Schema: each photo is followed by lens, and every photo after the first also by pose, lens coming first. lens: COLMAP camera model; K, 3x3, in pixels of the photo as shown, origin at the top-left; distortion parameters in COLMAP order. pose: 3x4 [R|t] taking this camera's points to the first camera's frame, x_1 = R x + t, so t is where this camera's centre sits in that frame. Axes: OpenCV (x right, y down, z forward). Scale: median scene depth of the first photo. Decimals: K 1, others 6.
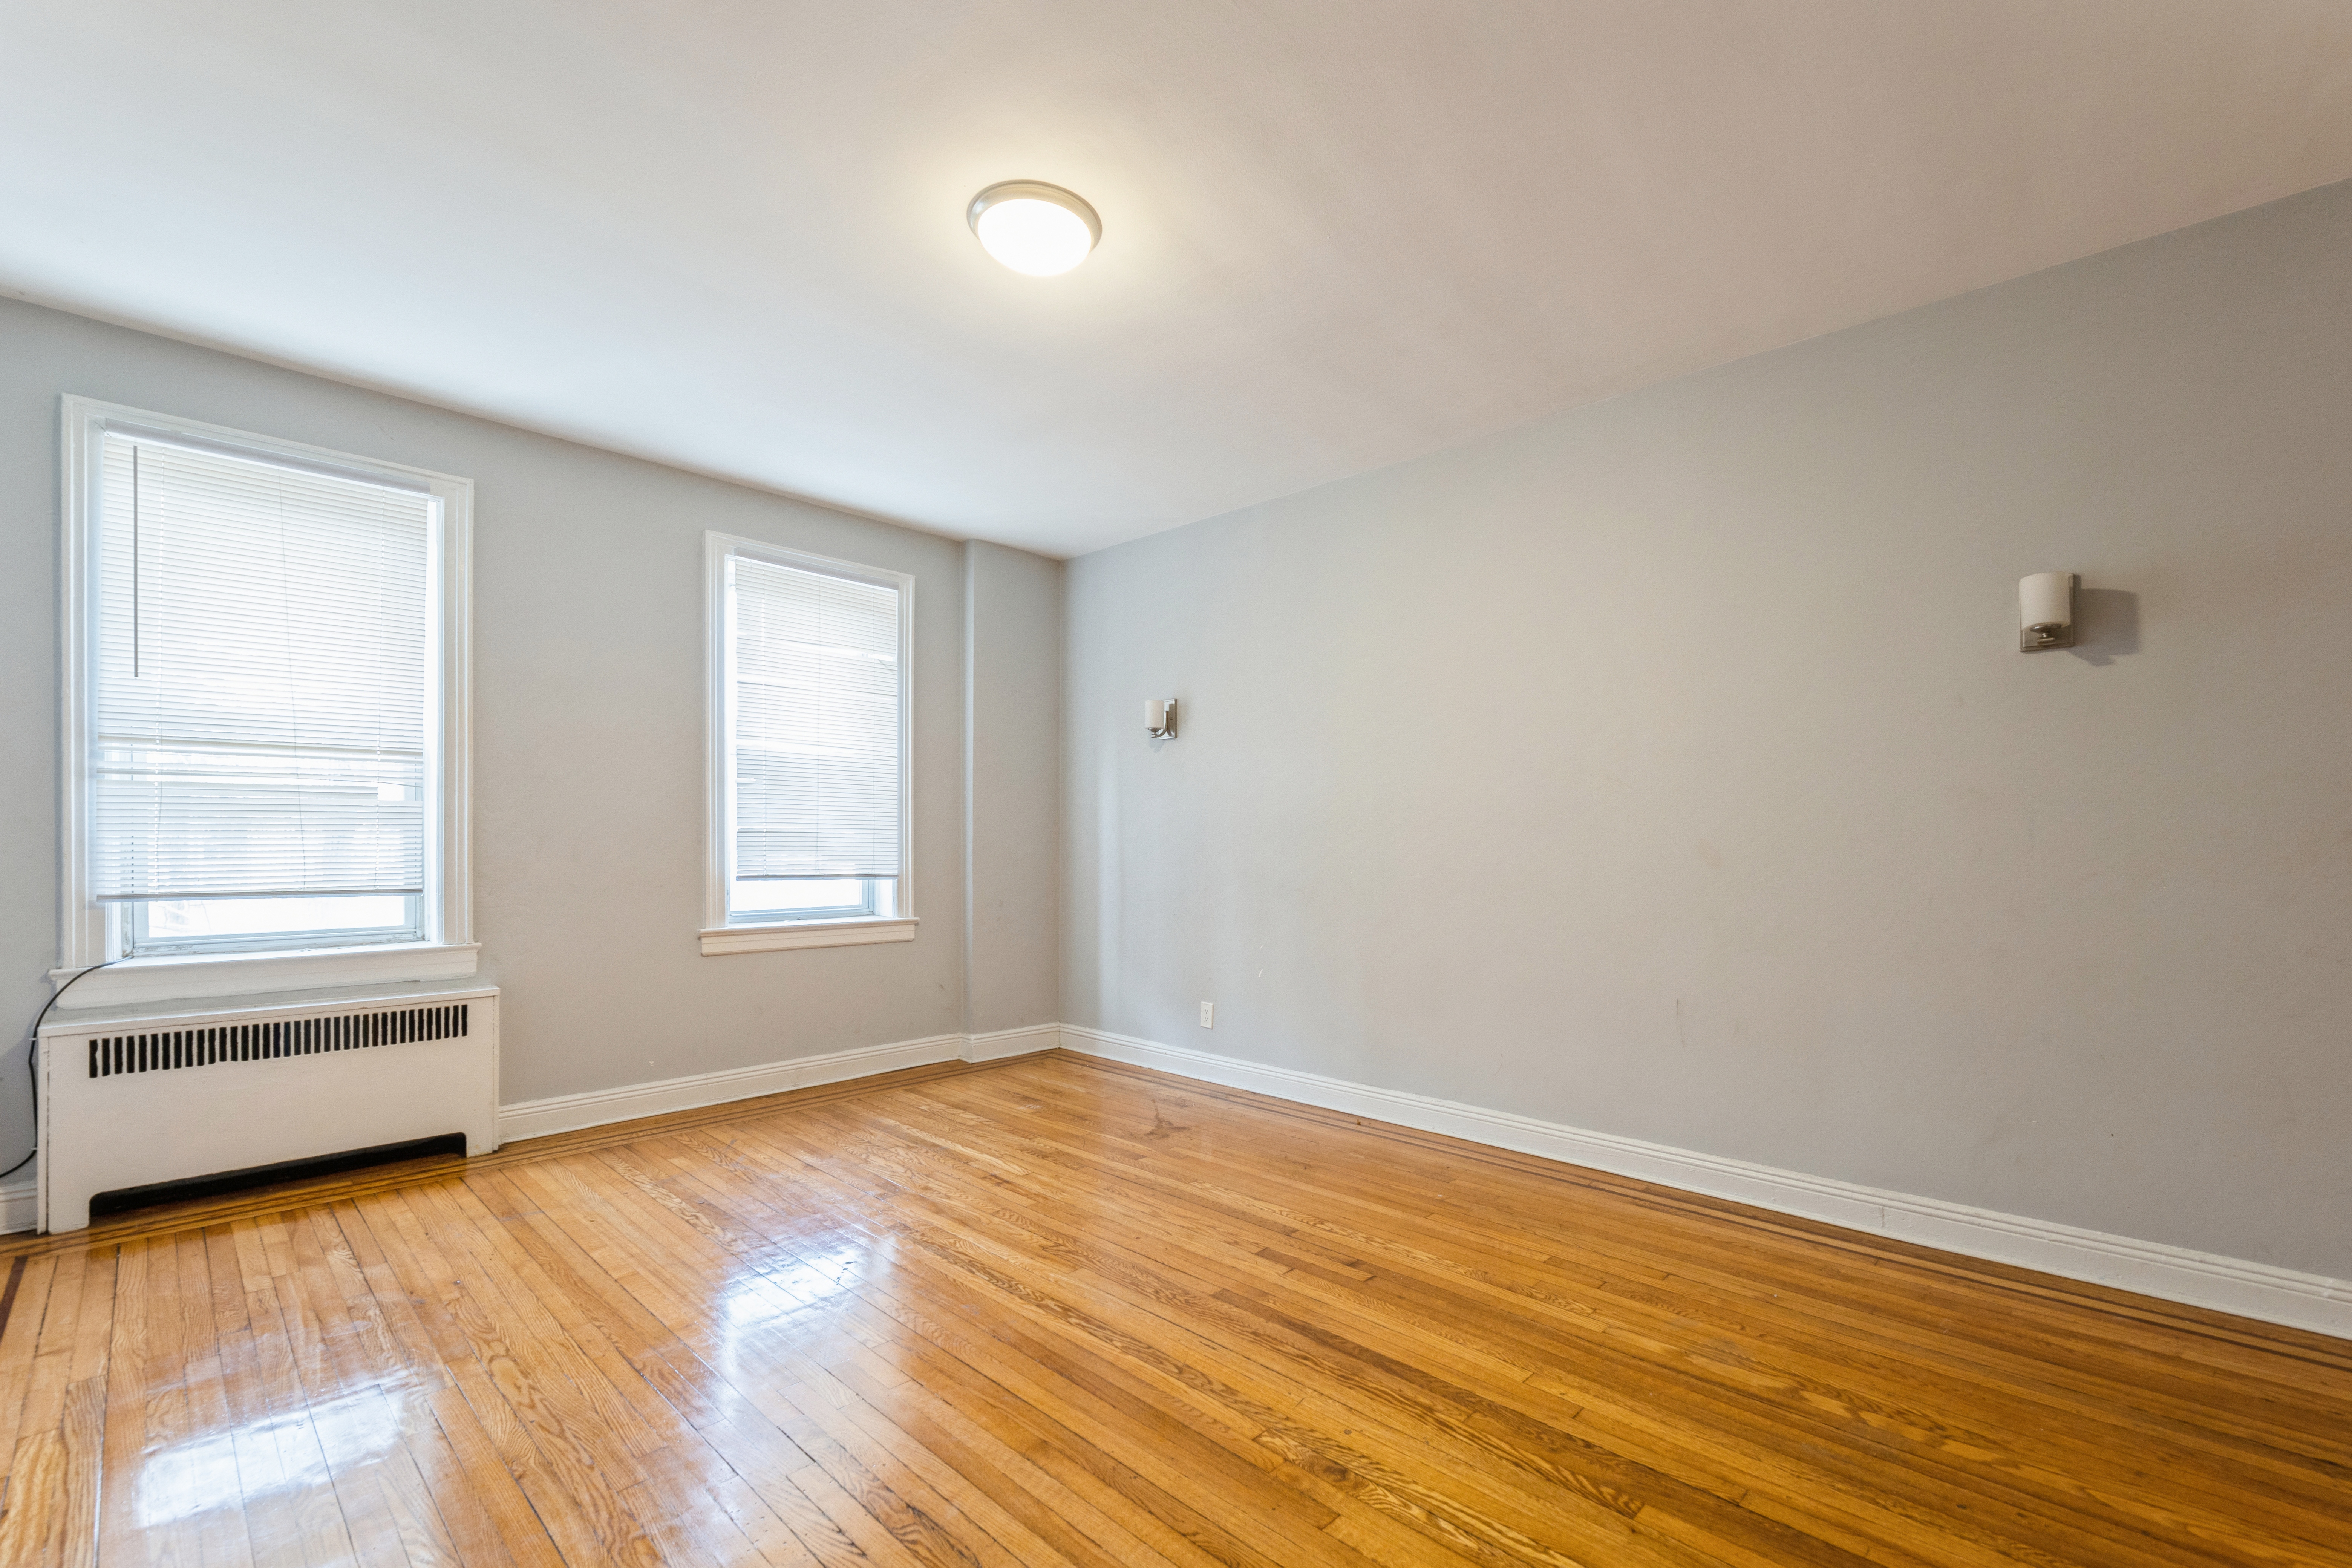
lens RADIAL K [[1006.4, 0, 1172.1], [0, 1006.4, 846.3], [0, 0, 1]] dist [0.001772, 0.000132]
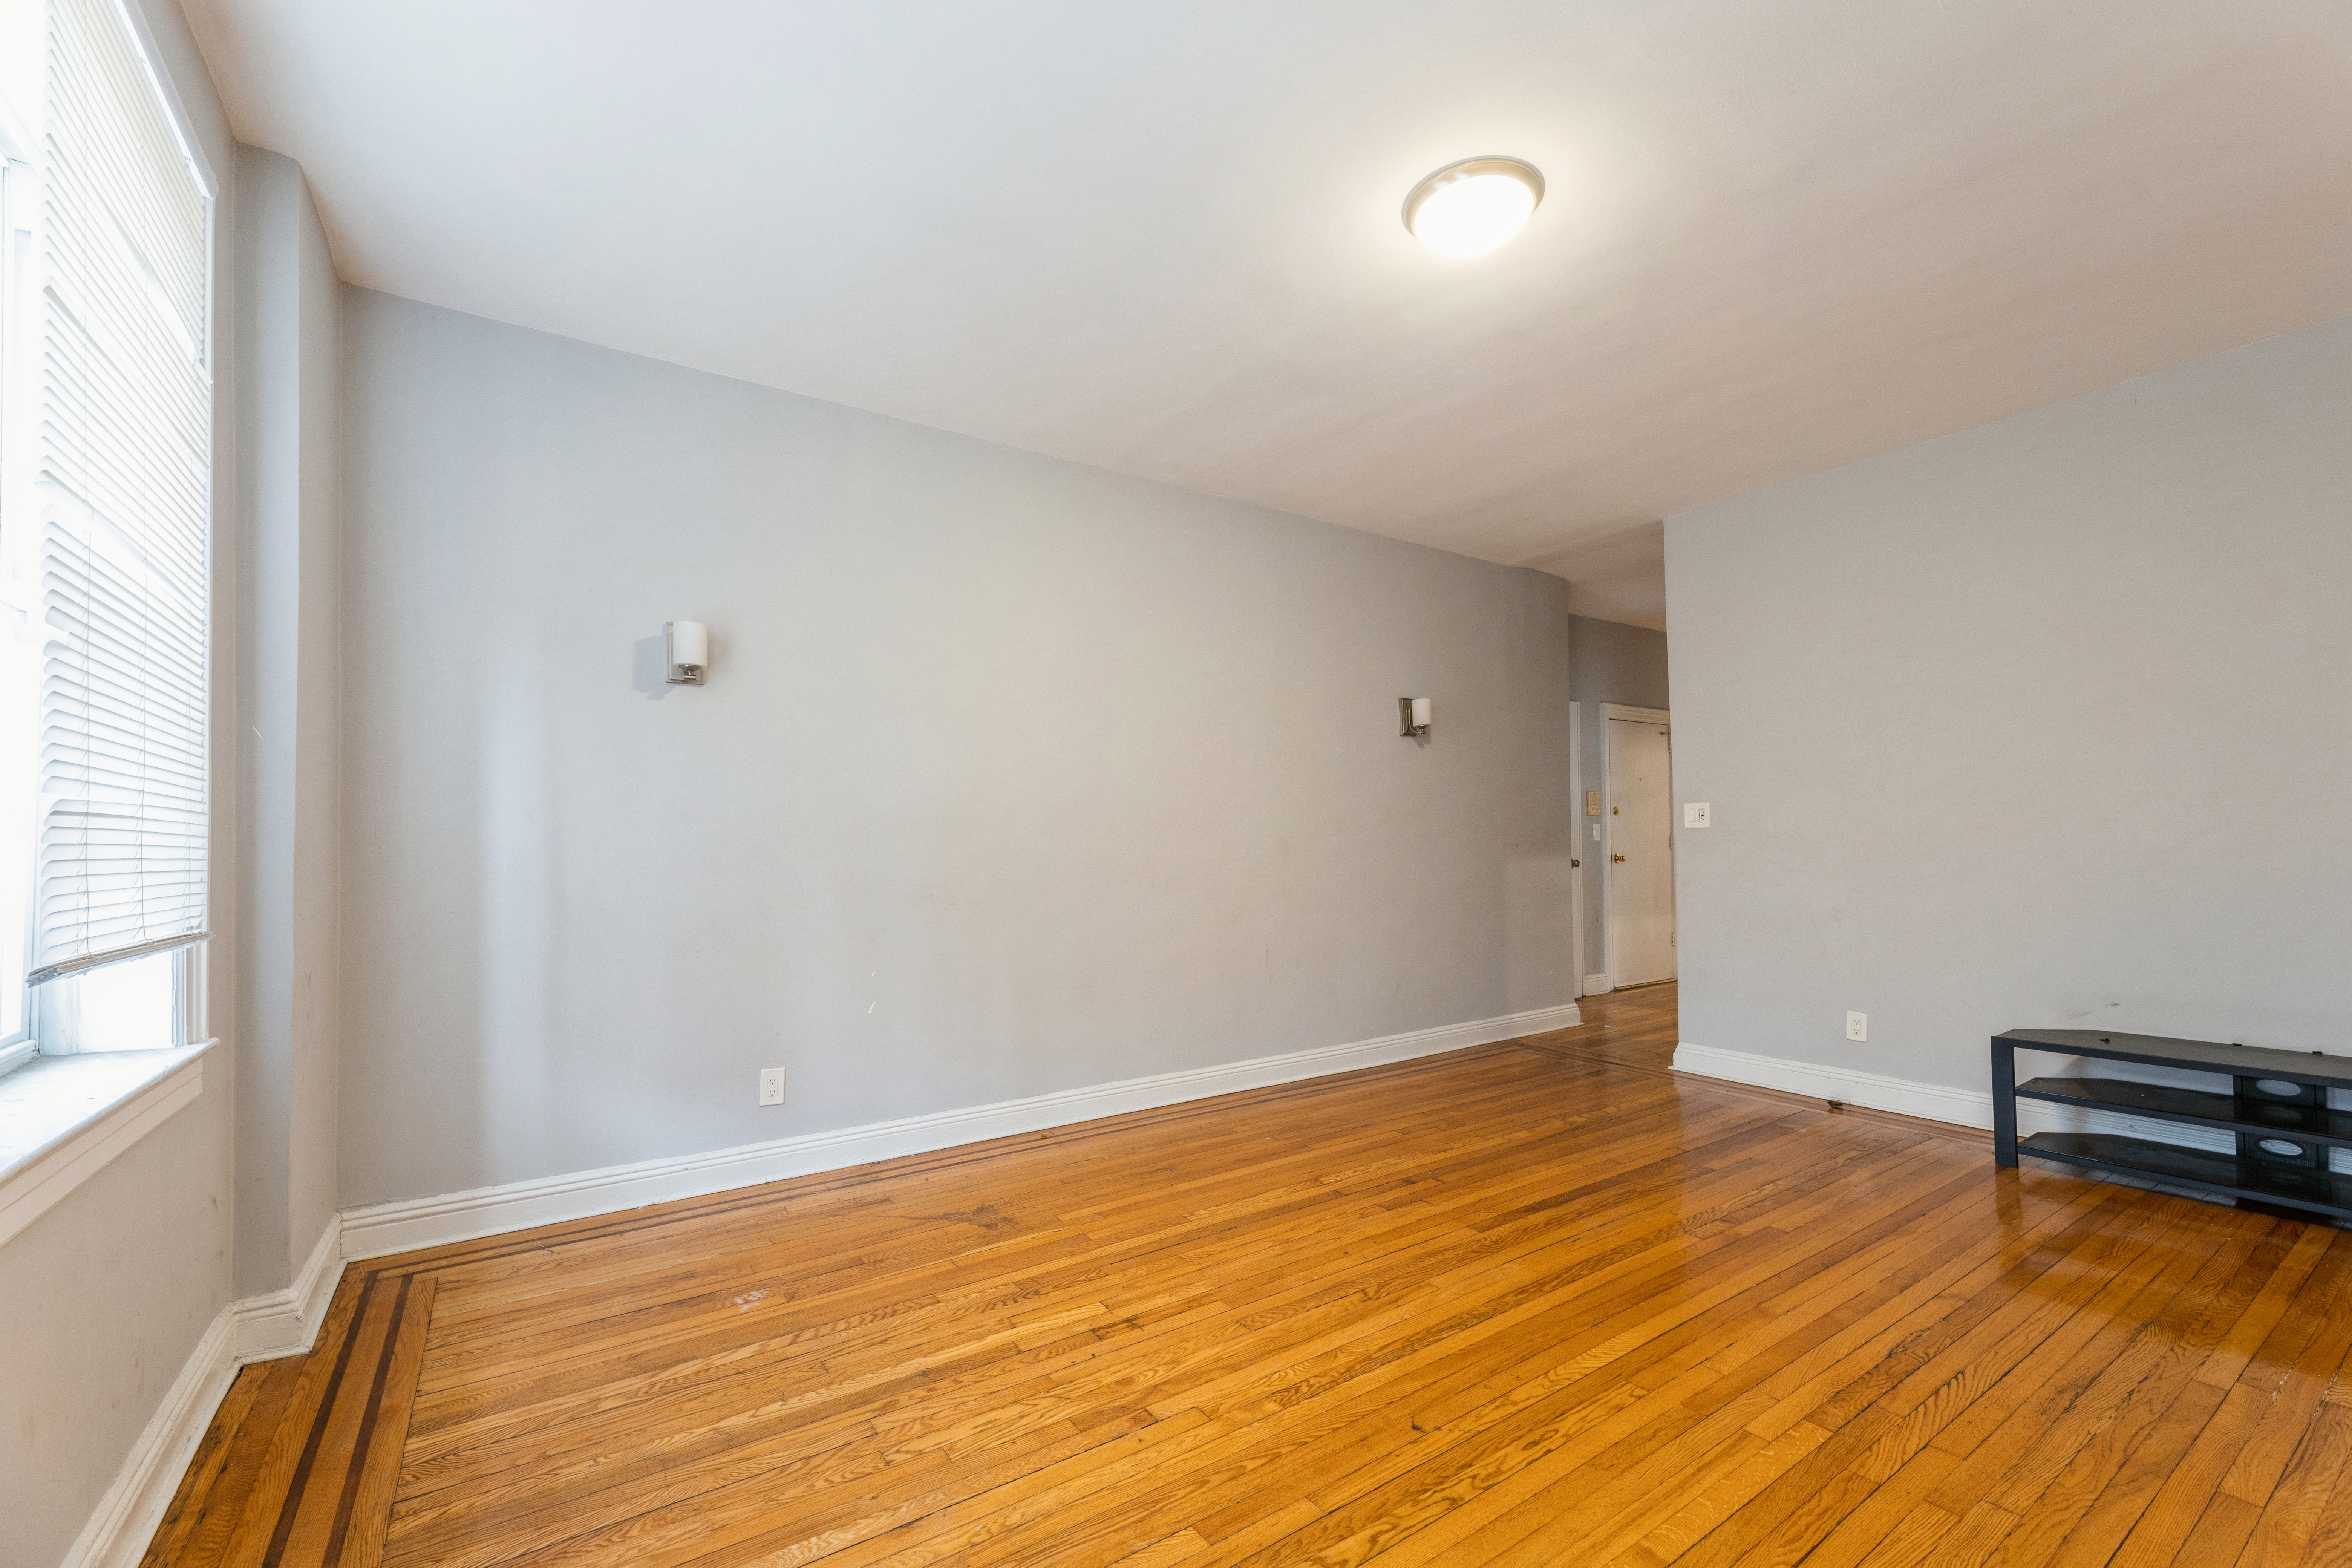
lens RADIAL K [[980.0, 0, 1186.4], [0, 980.0, 803.4], [0, 0, 1]] dist [-0.000829, 0.000145]
pose [[0.191212, 0.032223, 0.981020, -0.817519], [0.010872, 0.999330, -0.034944, -0.007431], [-0.981489, 0.017348, 0.190734, 0.791402]]
